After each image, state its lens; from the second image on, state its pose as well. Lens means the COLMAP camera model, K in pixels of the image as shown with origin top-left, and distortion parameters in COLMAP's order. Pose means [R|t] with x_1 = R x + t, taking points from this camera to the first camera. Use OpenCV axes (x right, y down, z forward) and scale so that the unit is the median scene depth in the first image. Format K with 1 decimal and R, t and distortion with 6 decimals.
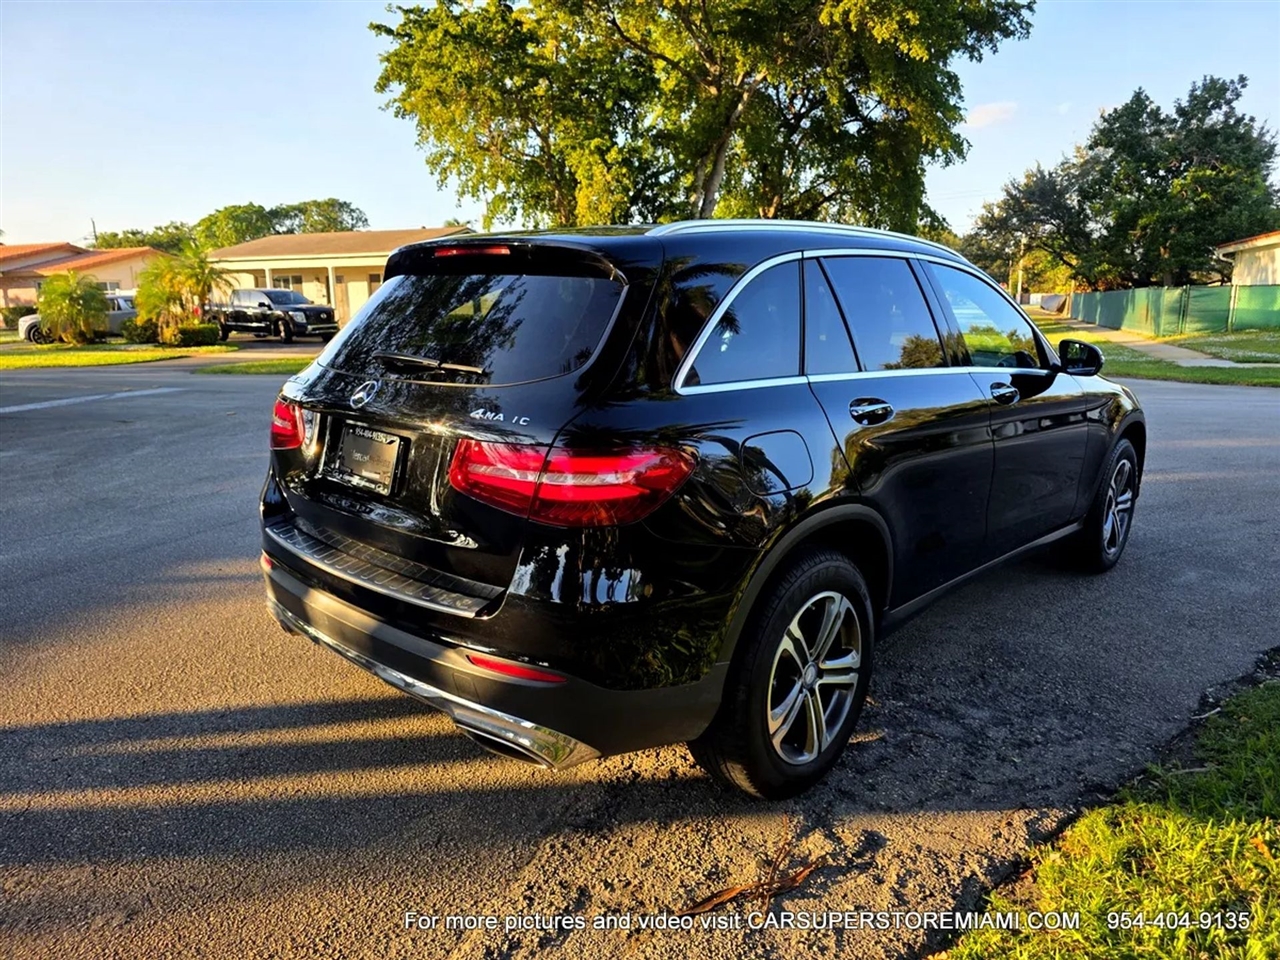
lens RADIAL K [[854.8, 0, 645.3], [0, 854.8, 480.7], [0, 0, 1]] dist [0.035052, -0.031257]
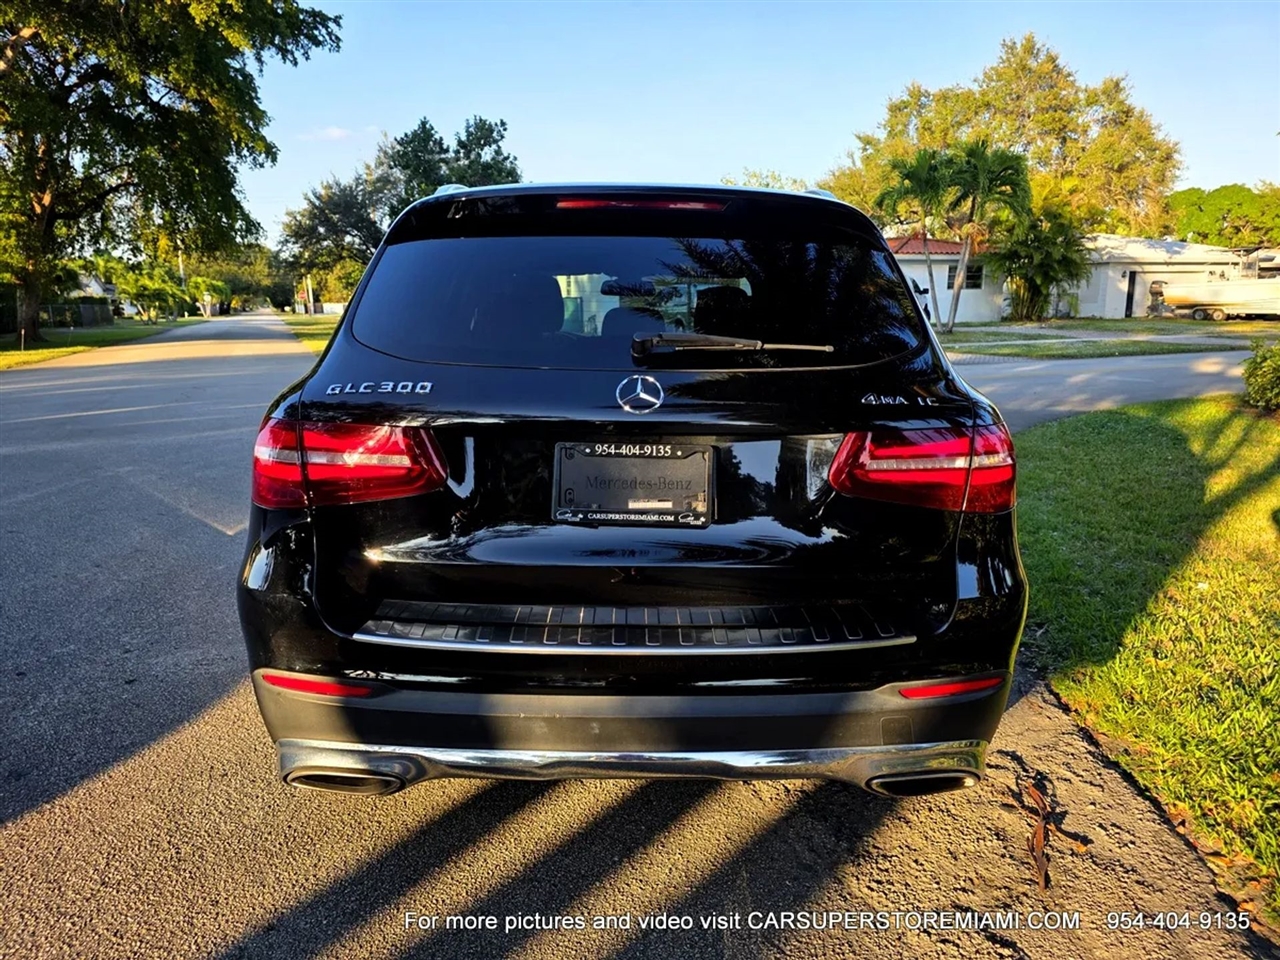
lens RADIAL K [[855.7, 0, 636.2], [0, 855.7, 483.2], [0, 0, 1]] dist [0.038542, -0.033060]
pose [[0.724729, -0.135993, 0.675481, -0.399770], [0.141133, 0.988843, 0.047659, -0.029924], [-0.674425, 0.060792, 0.735836, 0.235433]]
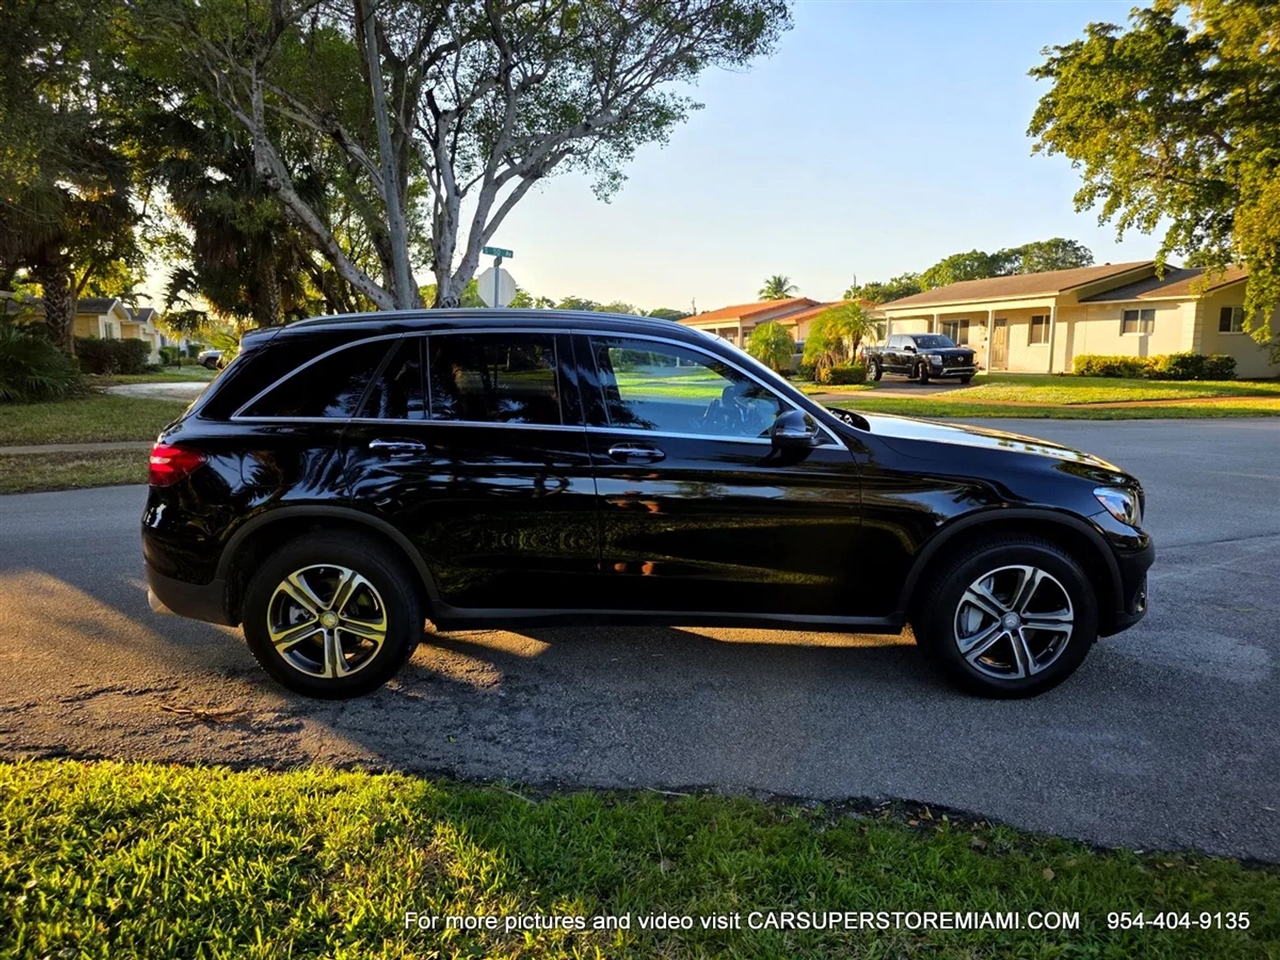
lens RADIAL K [[853.0, 0, 643.3], [0, 853.0, 480.3], [0, 0, 1]] dist [0.043747, -0.036465]
pose [[0.687788, 0.113428, -0.716995, 0.843983], [-0.146262, 0.989114, 0.016173, -0.060399], [0.711024, 0.093745, 0.696890, 0.174452]]
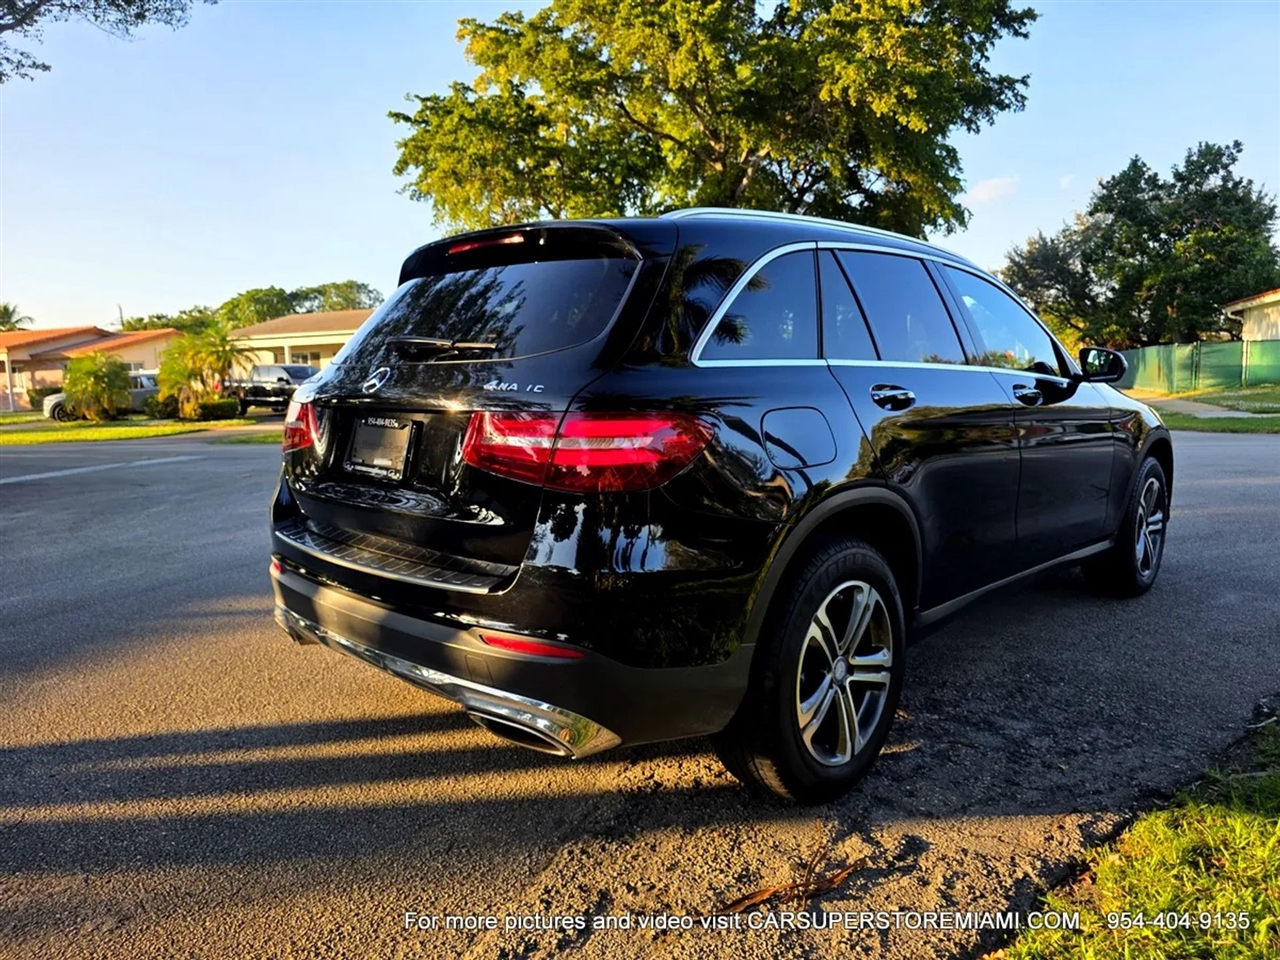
lens RADIAL K [[857.0, 0, 640.9], [0, 857.0, 474.8], [0, 0, 1]] dist [0.032987, -0.029610]
pose [[0.999672, -0.016841, -0.019279, -0.003197], [0.015029, 0.995777, -0.090564, 0.049666], [0.020722, 0.090245, 0.995704, 0.014554]]
